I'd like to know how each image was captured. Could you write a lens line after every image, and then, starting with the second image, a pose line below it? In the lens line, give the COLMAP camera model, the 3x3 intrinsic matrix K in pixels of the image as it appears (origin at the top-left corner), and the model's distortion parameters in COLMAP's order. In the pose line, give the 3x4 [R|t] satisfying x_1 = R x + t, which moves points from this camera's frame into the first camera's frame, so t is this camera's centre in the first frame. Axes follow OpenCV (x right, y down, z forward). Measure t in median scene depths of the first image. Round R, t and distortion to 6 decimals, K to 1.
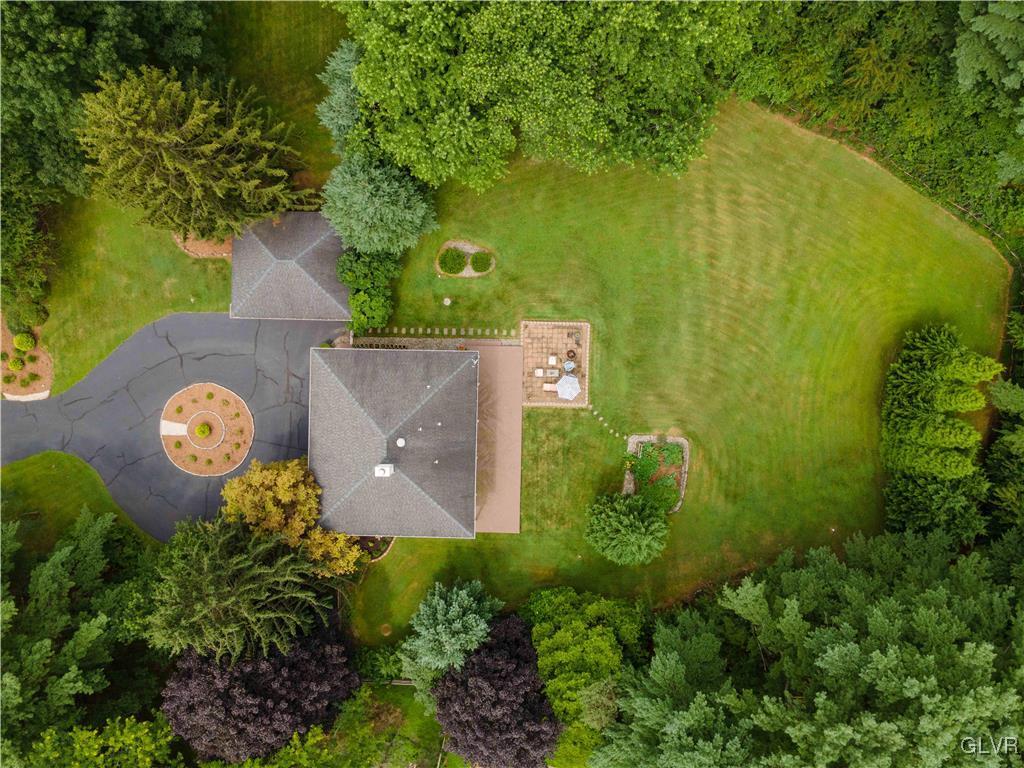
lens RADIAL K [[747.1, 0, 506.5], [0, 747.1, 384.8], [0, 0, 1]] dist [0.016399, 0.049098]
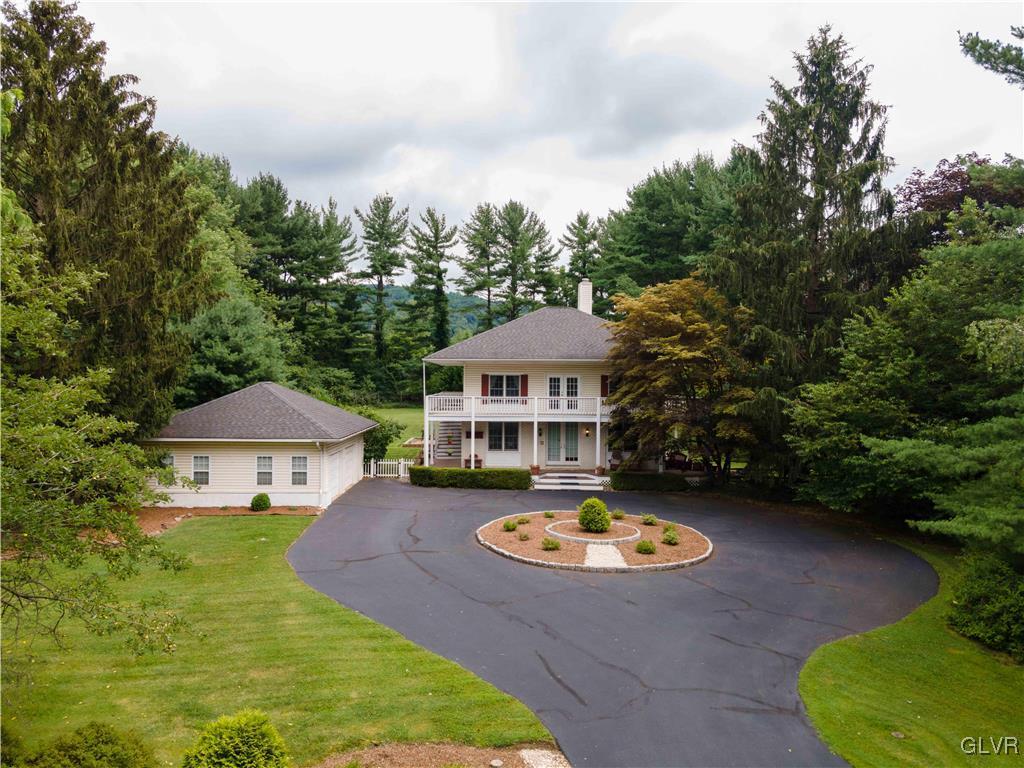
lens RADIAL K [[747.1, 0, 506.5], [0, 747.1, 384.8], [0, 0, 1]] dist [0.016399, 0.049098]
pose [[-0.042558, 0.014015, 0.998996, -0.807161], [0.999091, 0.002866, 0.042521, -0.004569], [-0.002267, 0.999898, -0.014125, 0.923424]]
